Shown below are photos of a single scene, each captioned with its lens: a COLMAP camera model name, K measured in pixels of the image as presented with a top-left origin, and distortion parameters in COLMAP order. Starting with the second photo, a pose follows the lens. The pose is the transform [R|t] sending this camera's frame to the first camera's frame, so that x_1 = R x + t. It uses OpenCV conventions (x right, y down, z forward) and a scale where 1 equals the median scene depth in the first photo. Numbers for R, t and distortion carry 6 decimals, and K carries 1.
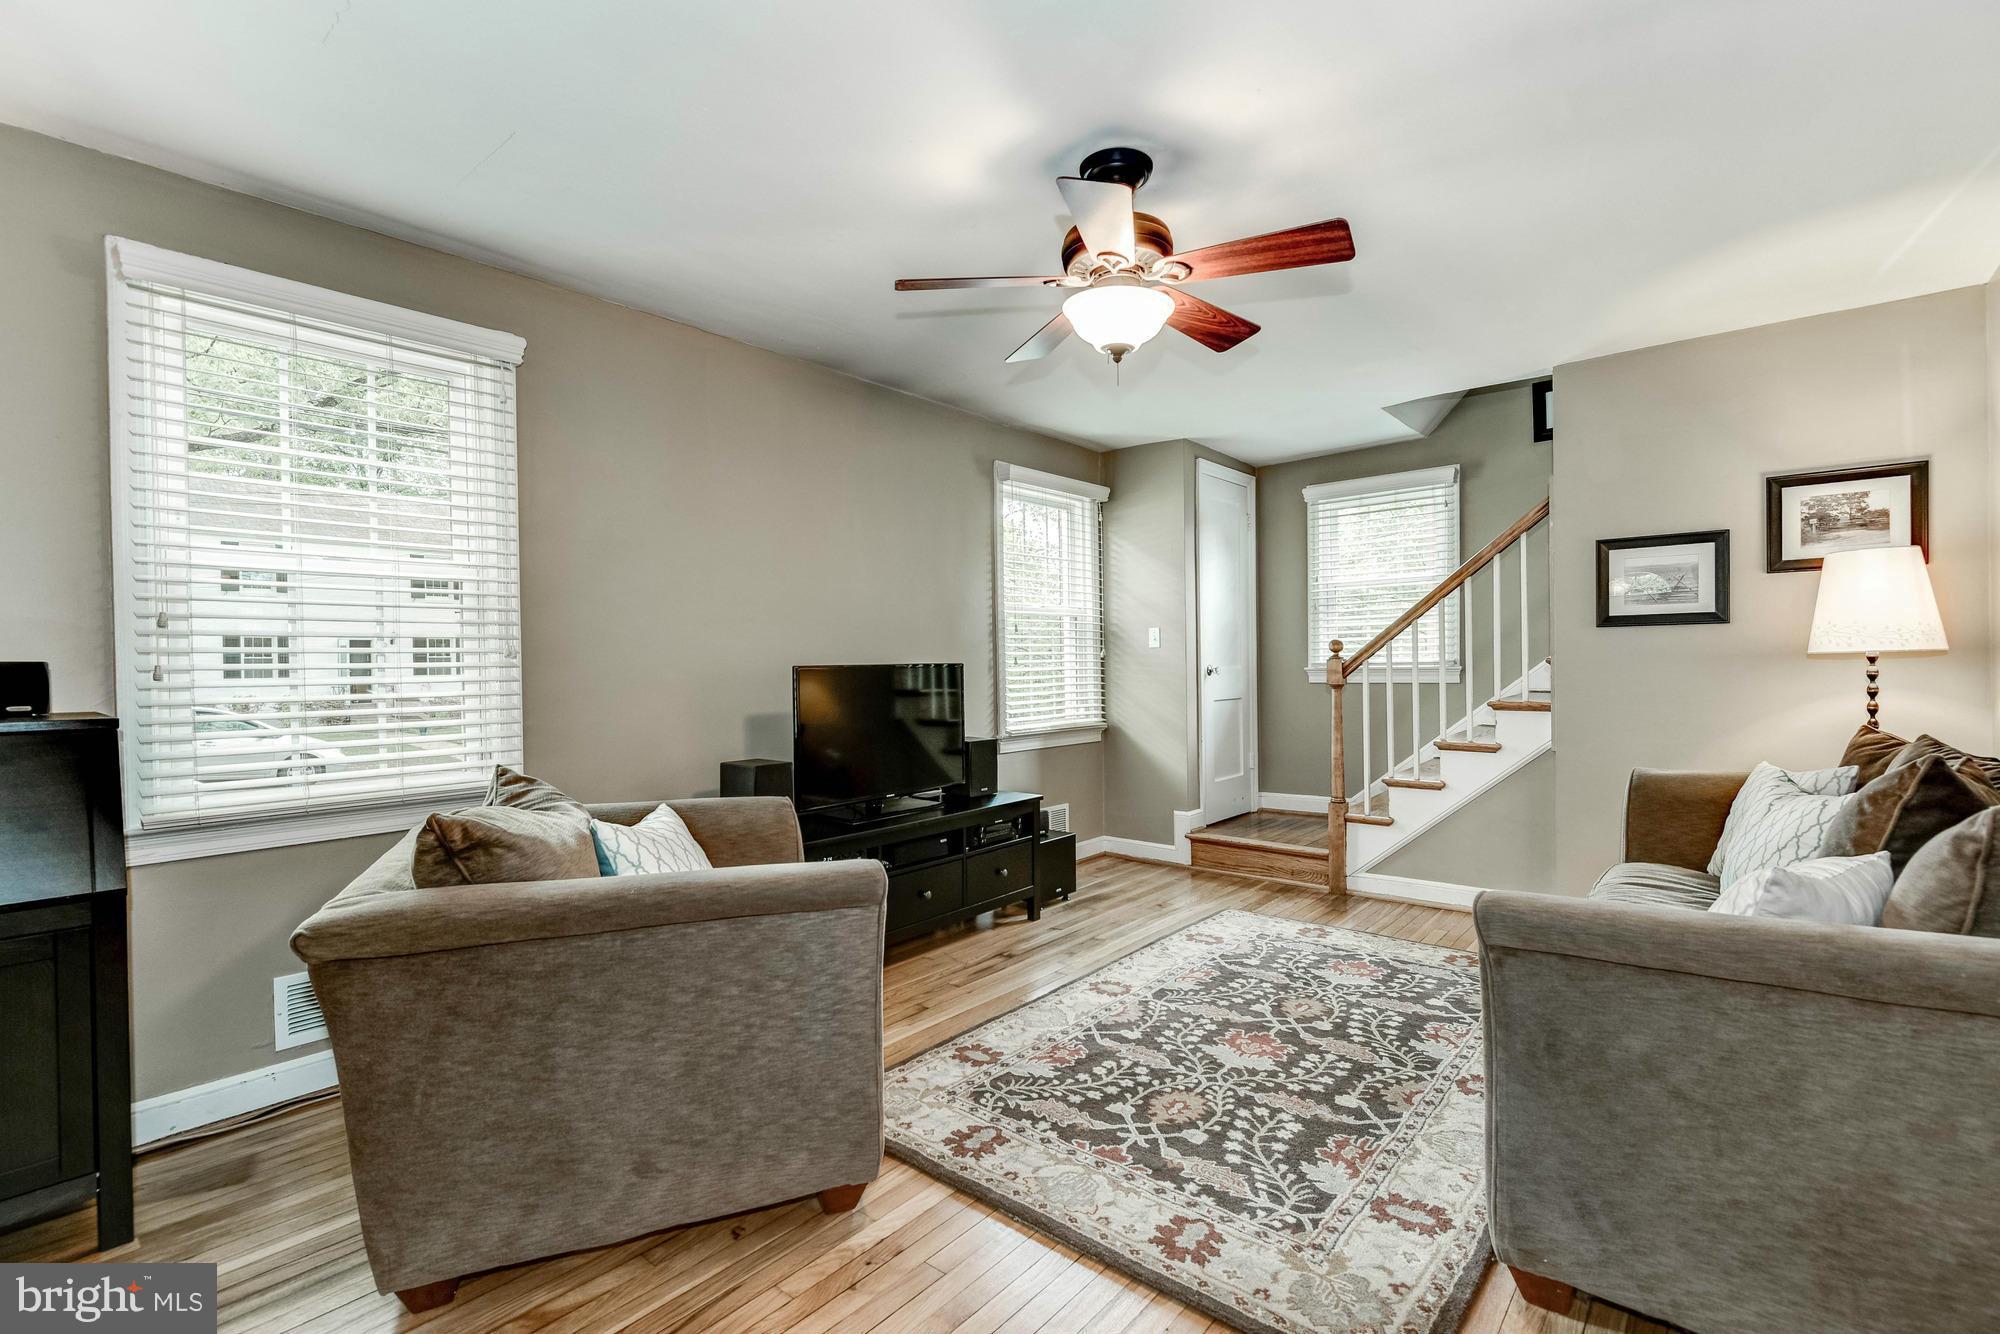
lens RADIAL K [[976.0, 0, 1000.0], [0, 976.0, 667.0], [0, 0, 1]] dist [-0.001803, -0.002601]
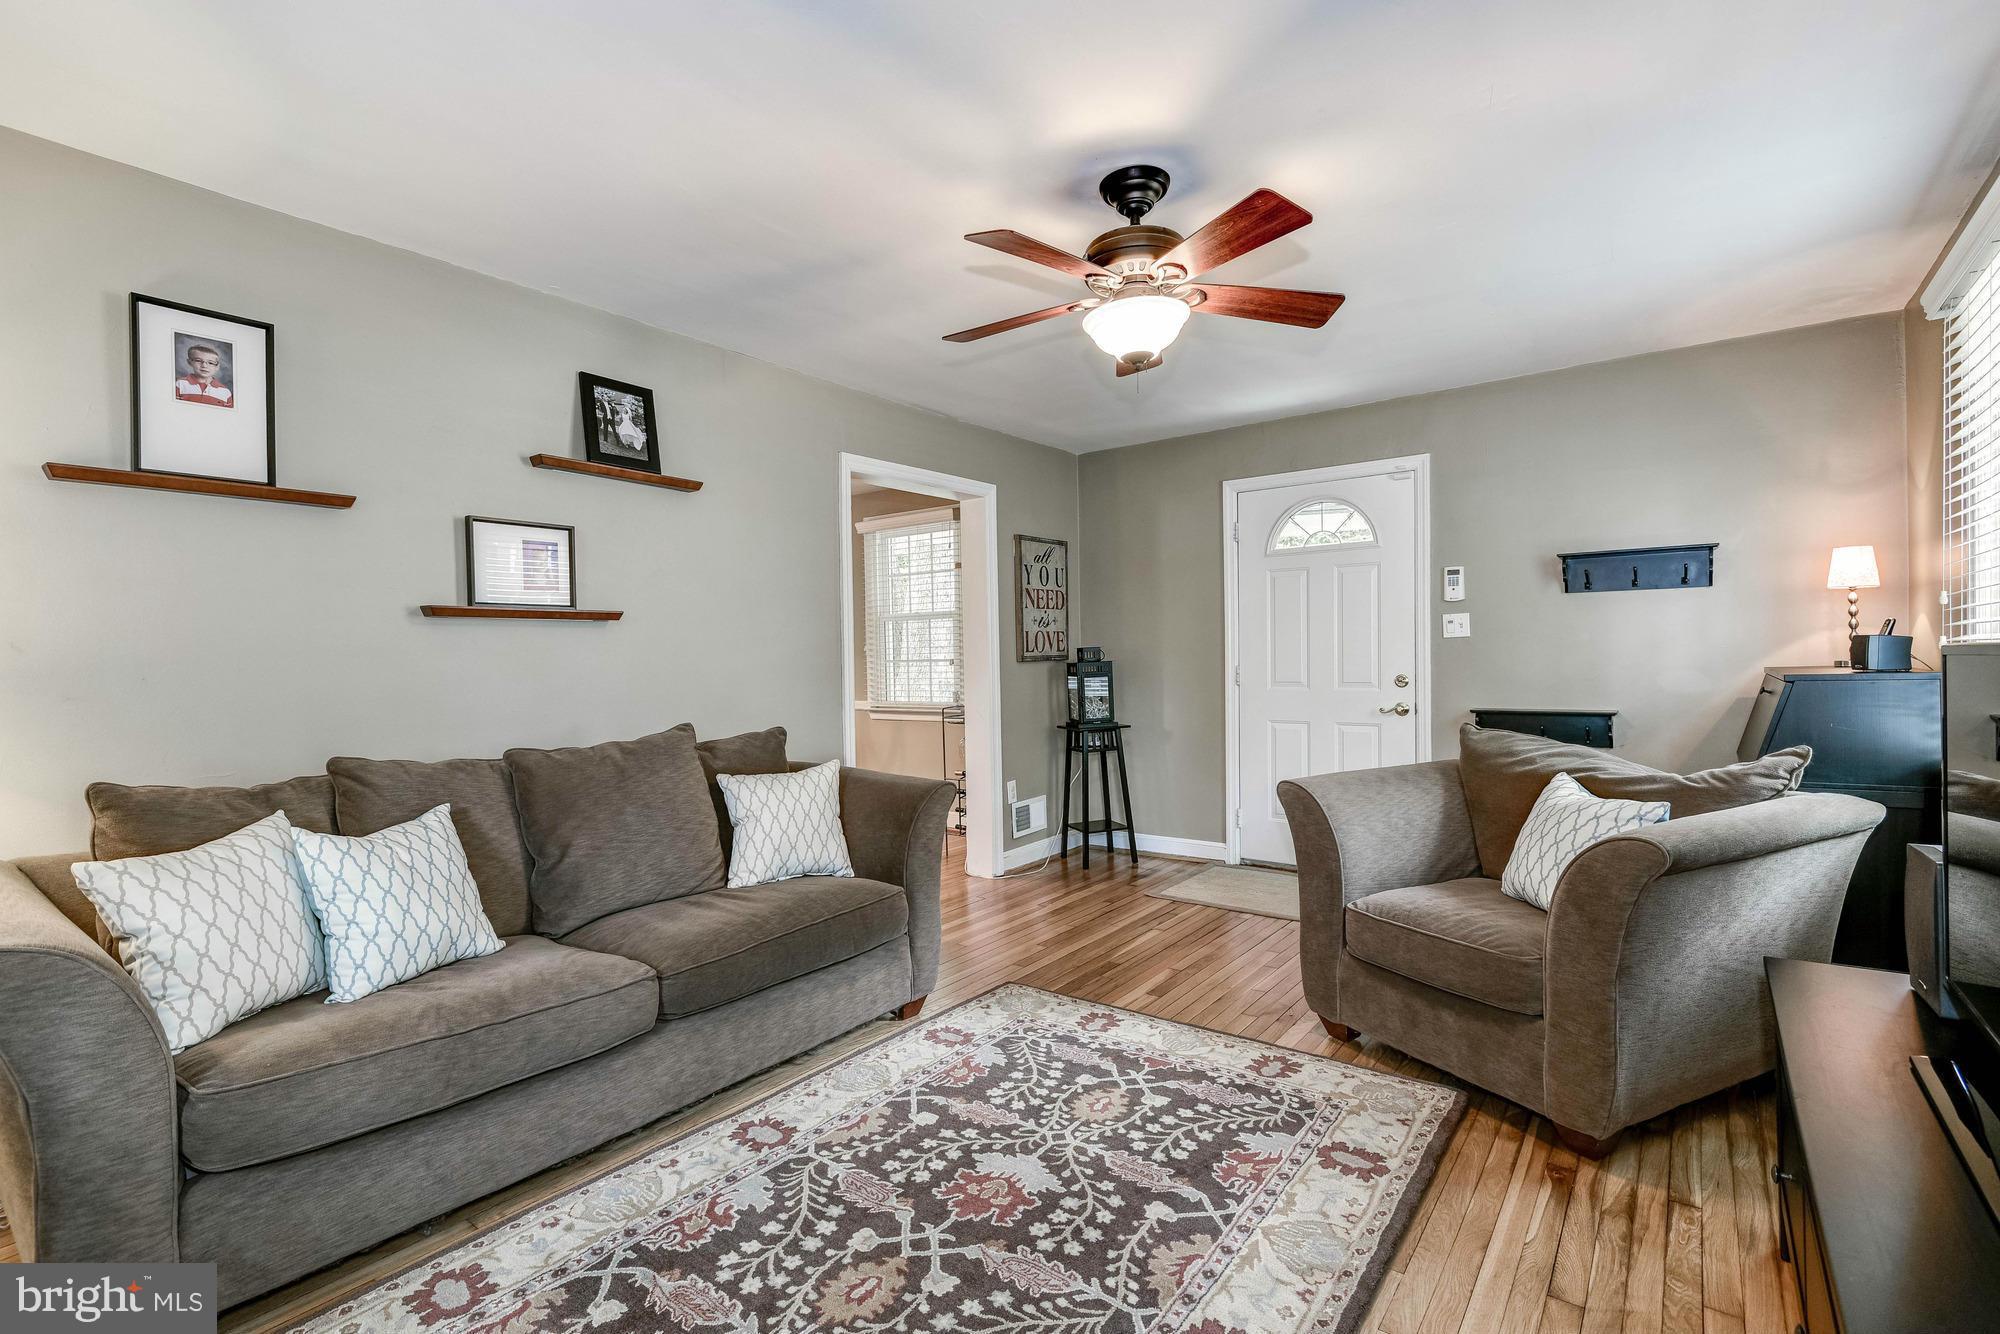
lens RADIAL K [[976.0, 0, 1000.0], [0, 976.0, 667.0], [0, 0, 1]] dist [-0.001803, -0.002601]
pose [[-0.998530, 0.030989, -0.044466, 0.305342], [0.030380, 0.999436, 0.014305, -0.015204], [0.044885, 0.012933, -0.998908, 1.929380]]
